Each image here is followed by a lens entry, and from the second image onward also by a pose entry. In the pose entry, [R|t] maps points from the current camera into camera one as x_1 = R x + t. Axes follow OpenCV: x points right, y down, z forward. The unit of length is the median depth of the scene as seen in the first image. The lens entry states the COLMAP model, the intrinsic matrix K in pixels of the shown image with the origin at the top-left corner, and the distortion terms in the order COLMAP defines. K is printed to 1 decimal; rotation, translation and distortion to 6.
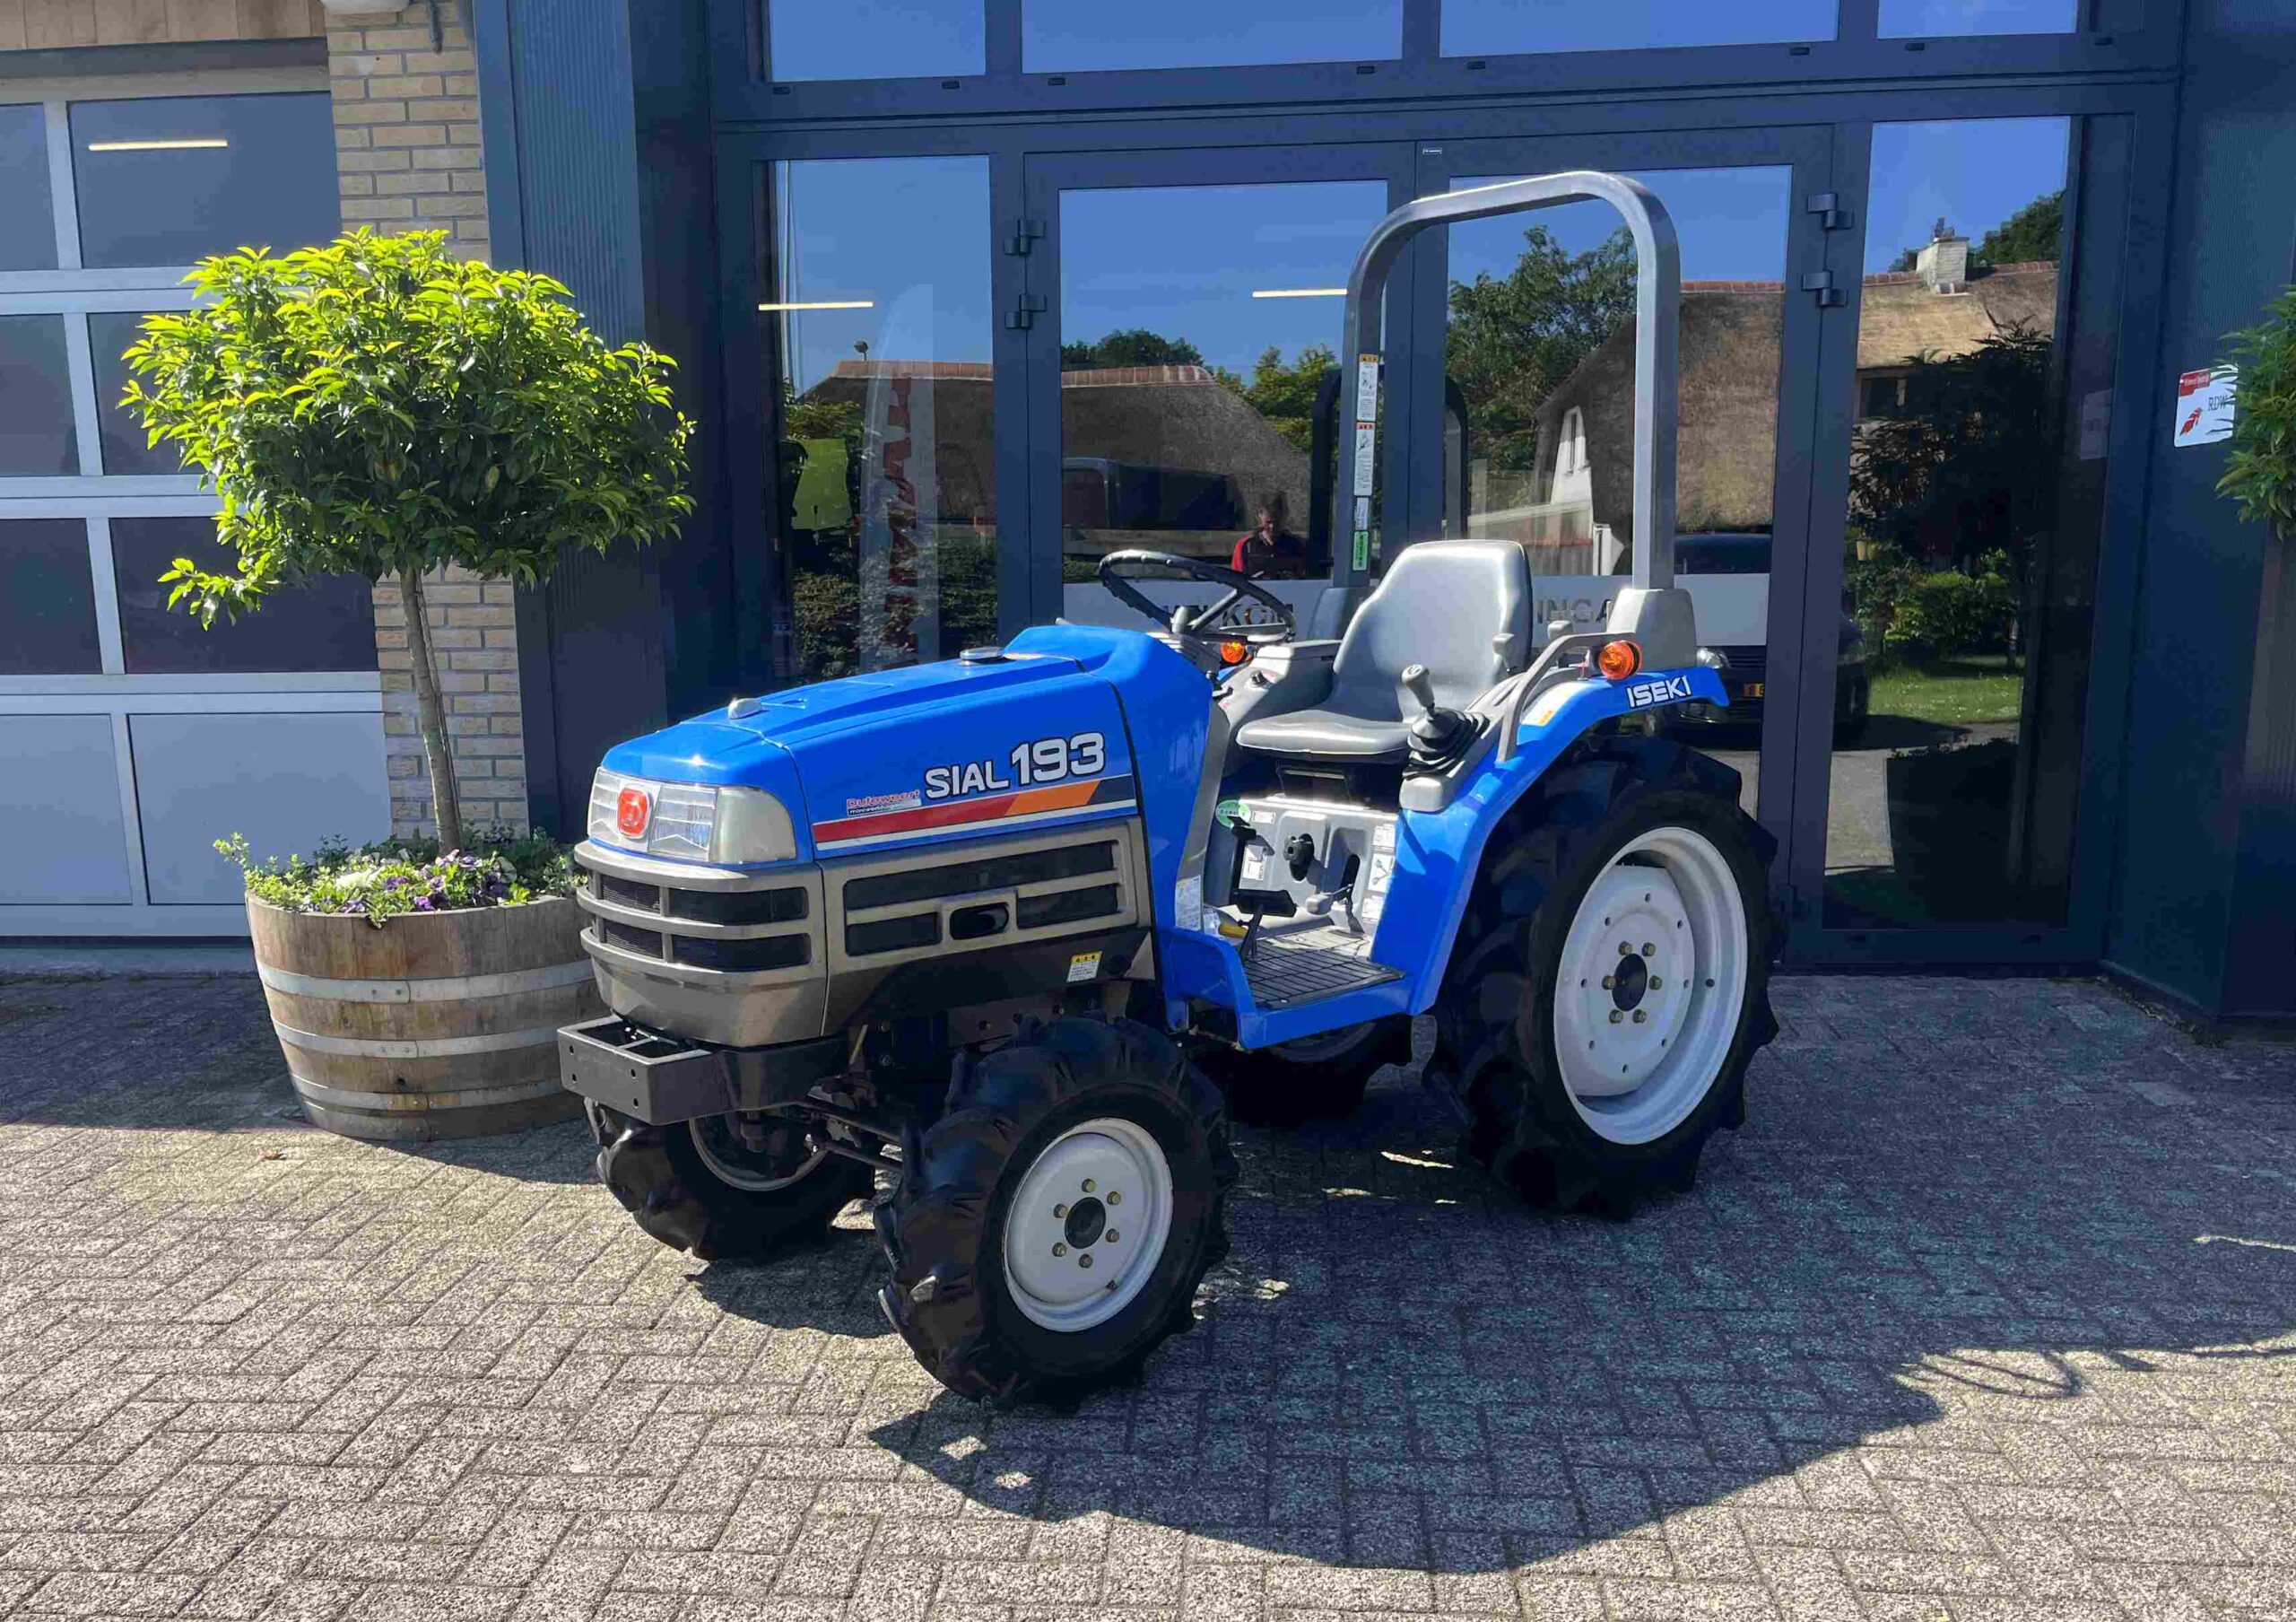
lens RADIAL K [[1971.0, 0, 1100.6], [0, 1971.0, 958.5], [0, 0, 1]] dist [0.056117, -0.055659]
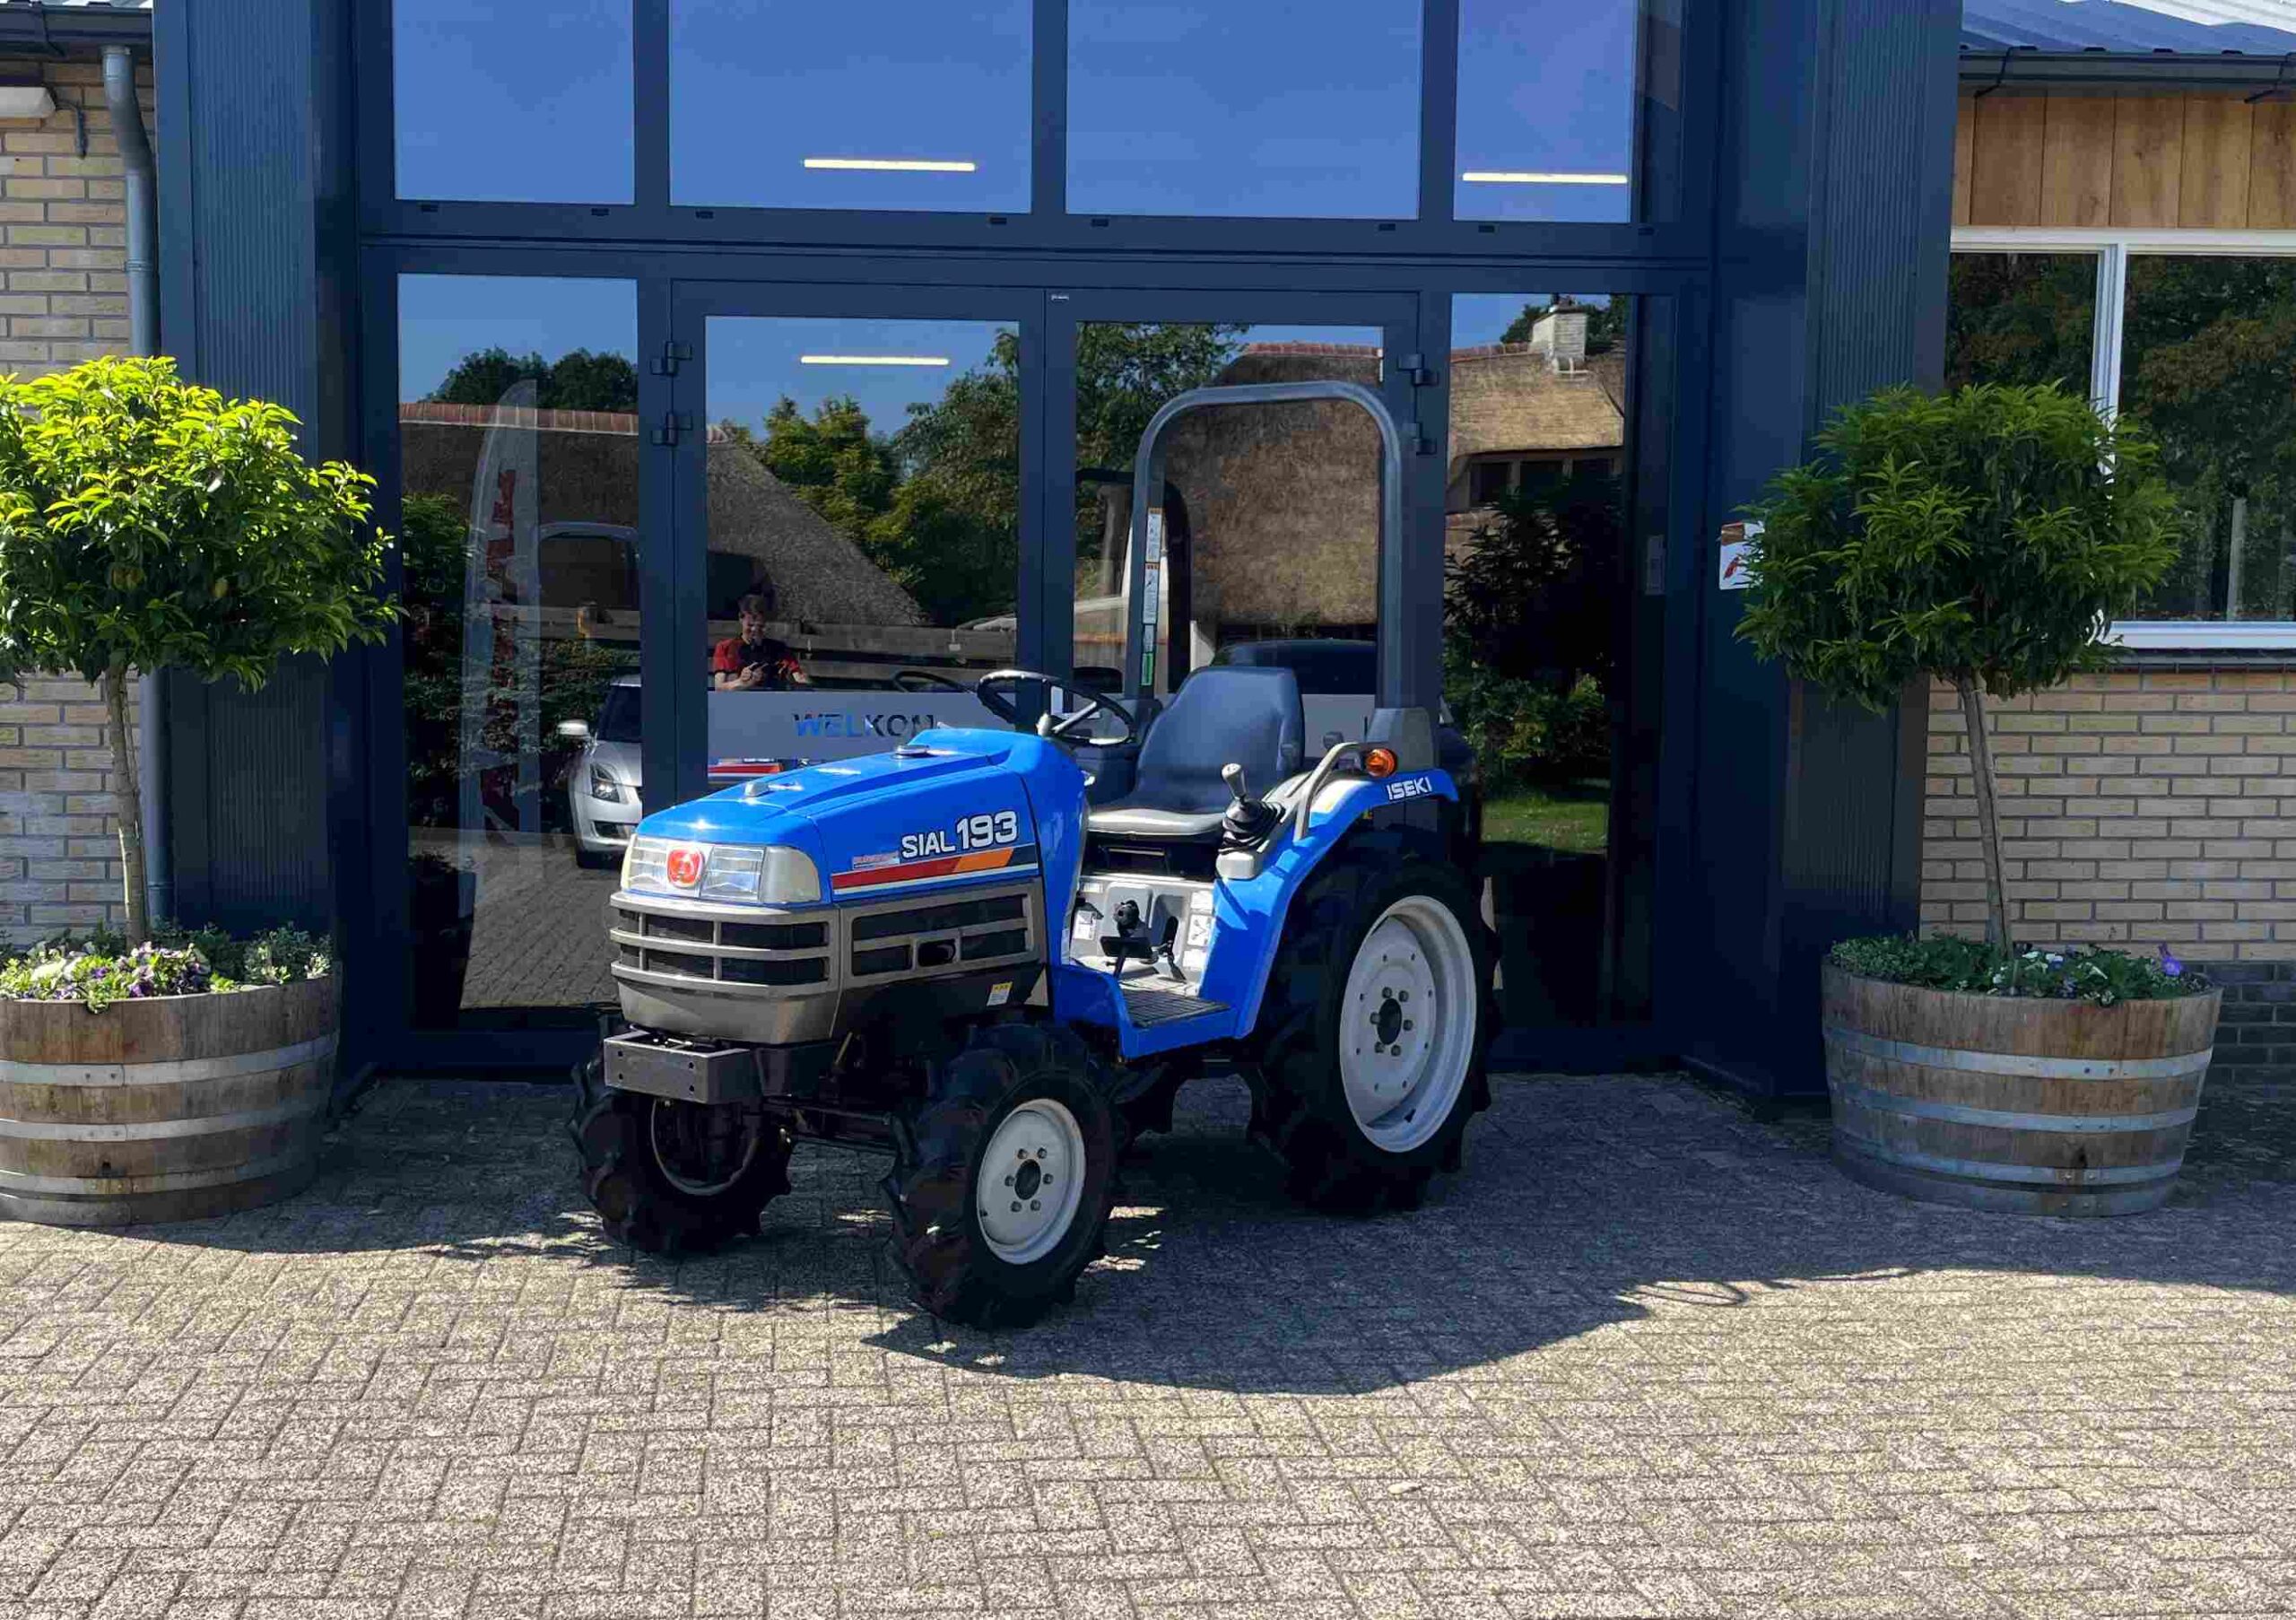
lens RADIAL K [[2537.9, 0, 985.2], [0, 2537.9, 938.8], [0, 0, 1]] dist [0.054126, -0.059678]
pose [[0.985791, 0.000362, 0.167978, -0.129013], [0.013923, 0.996381, -0.083857, 0.062968], [-0.167401, 0.085004, 0.982218, -0.382026]]
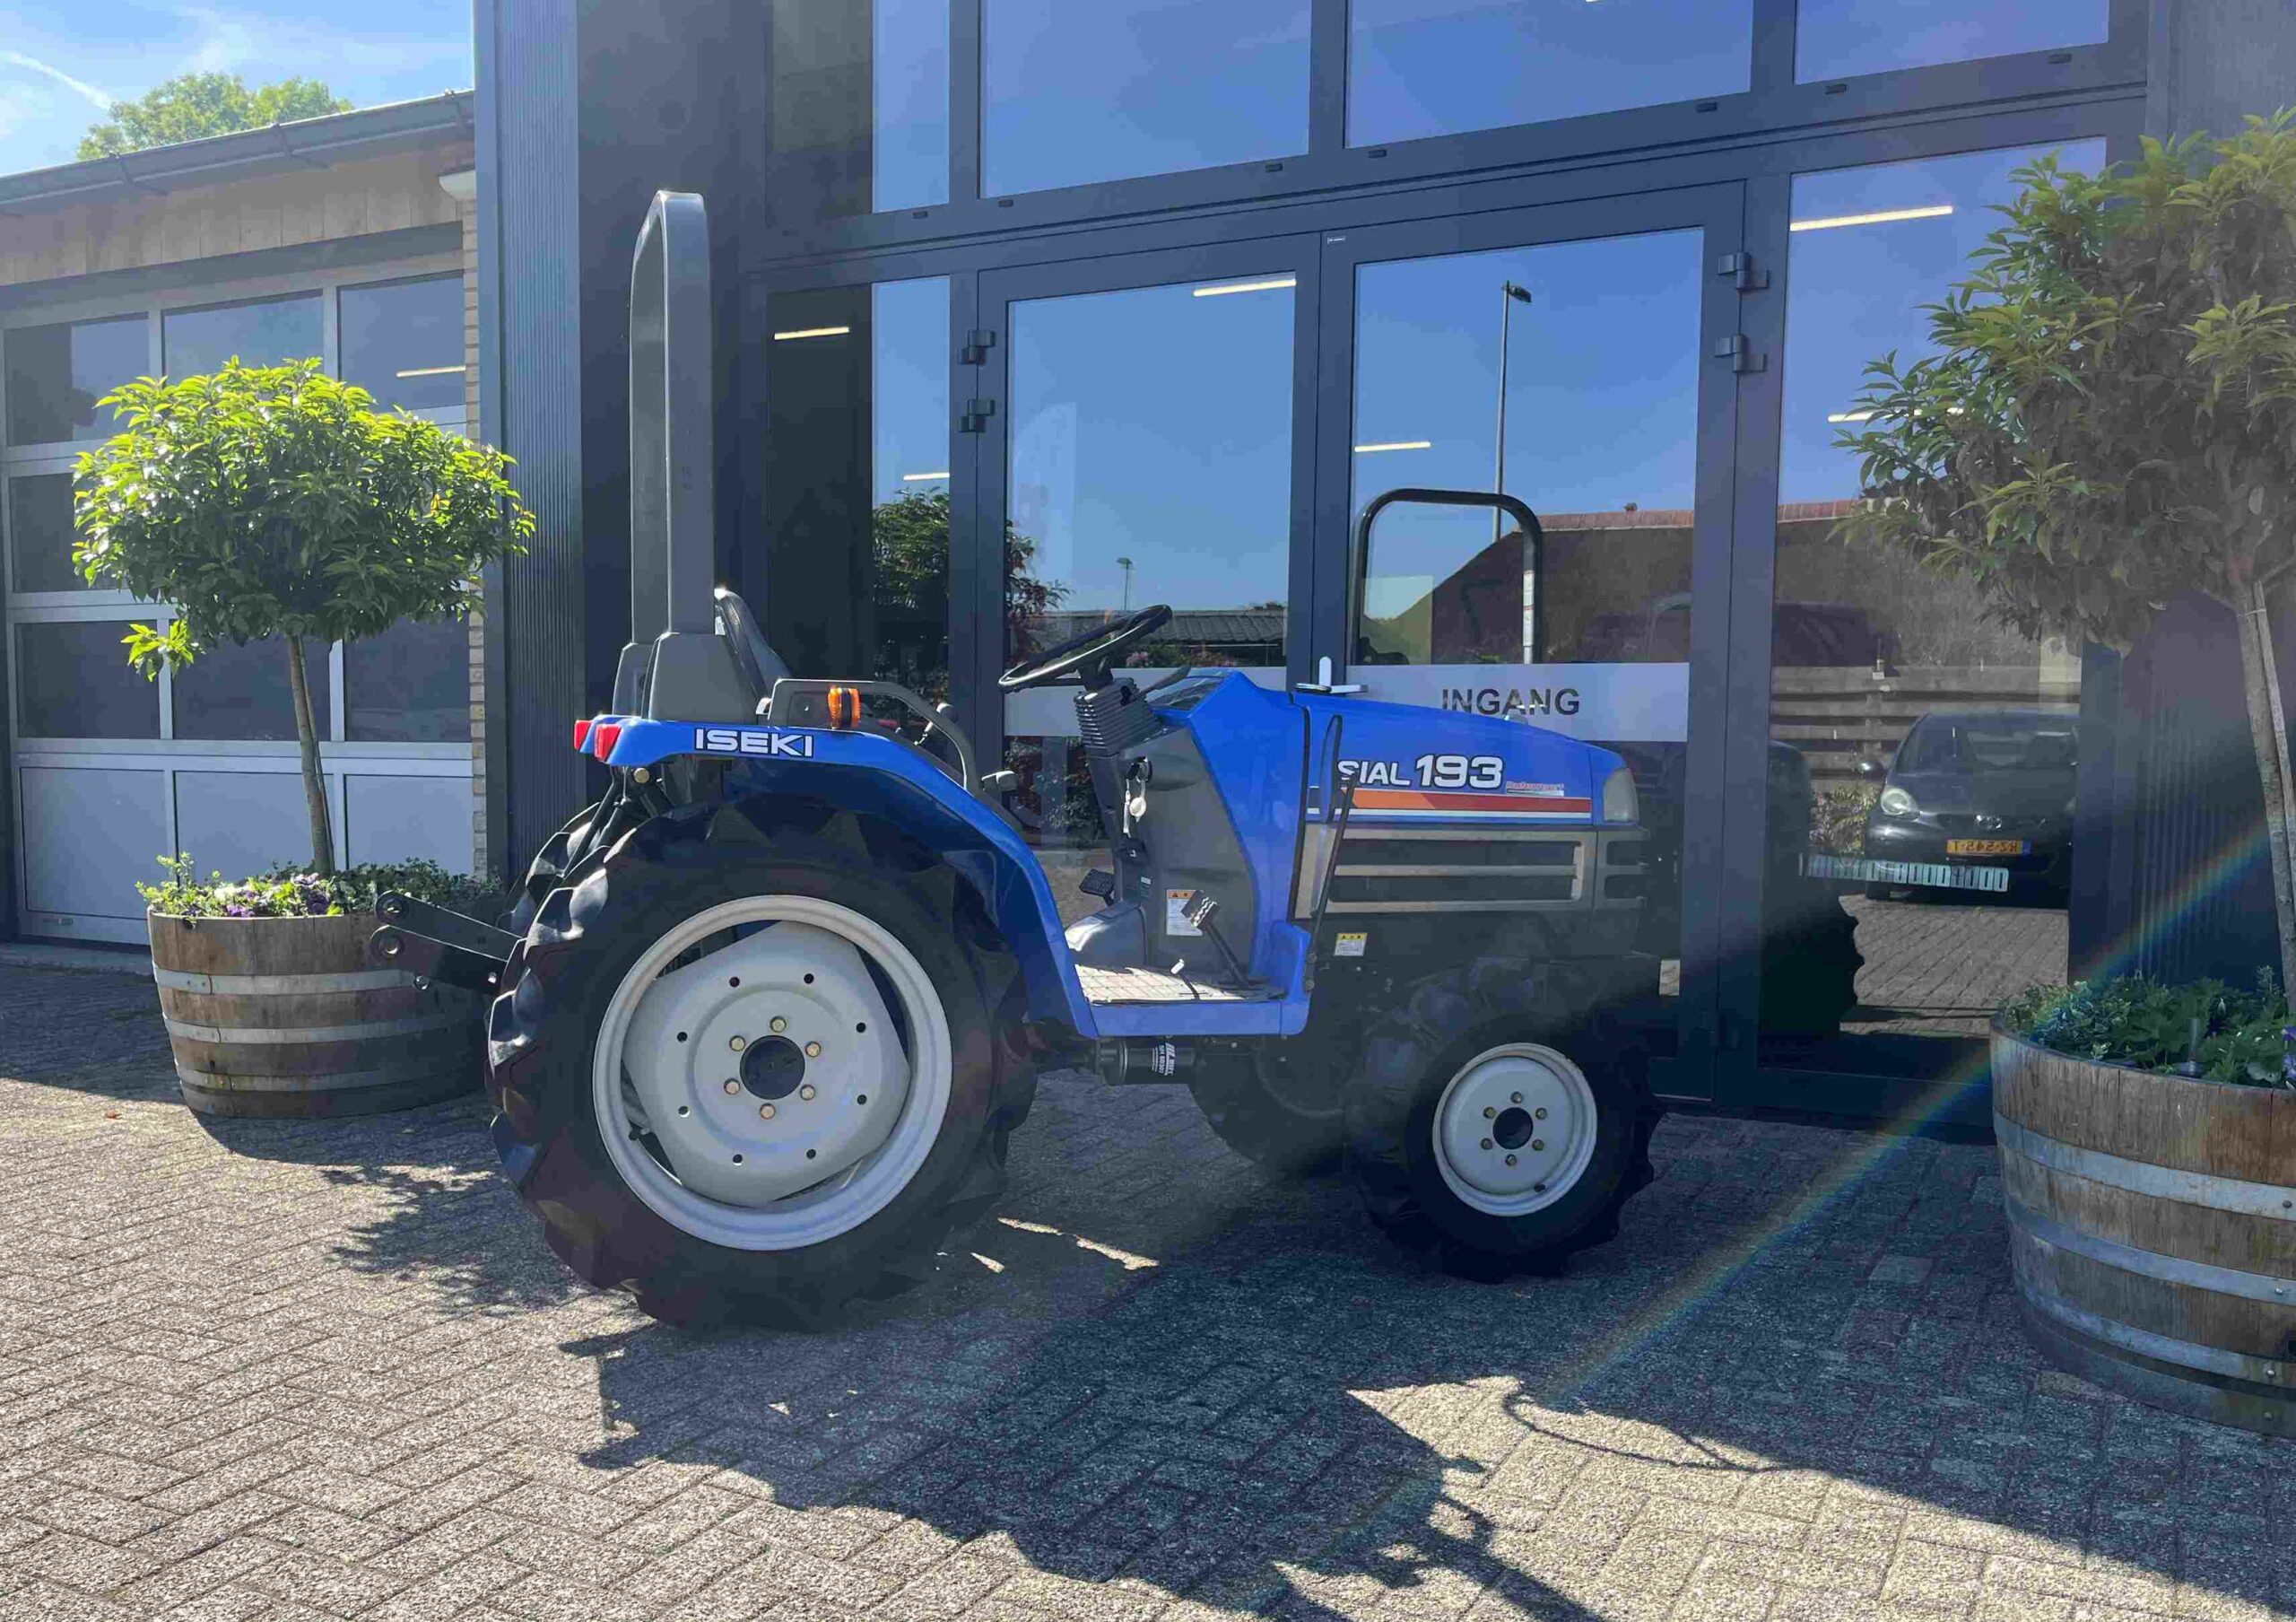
lens RADIAL K [[1982.6, 0, 1065.7], [0, 1982.6, 884.8], [0, 0, 1]] dist [0.031102, -0.001105]
pose [[0.920885, 0.049905, -0.386627, 0.568554], [-0.090961, 0.991903, -0.088623, 0.016377], [0.379074, 0.116780, 0.917968, 0.099014]]
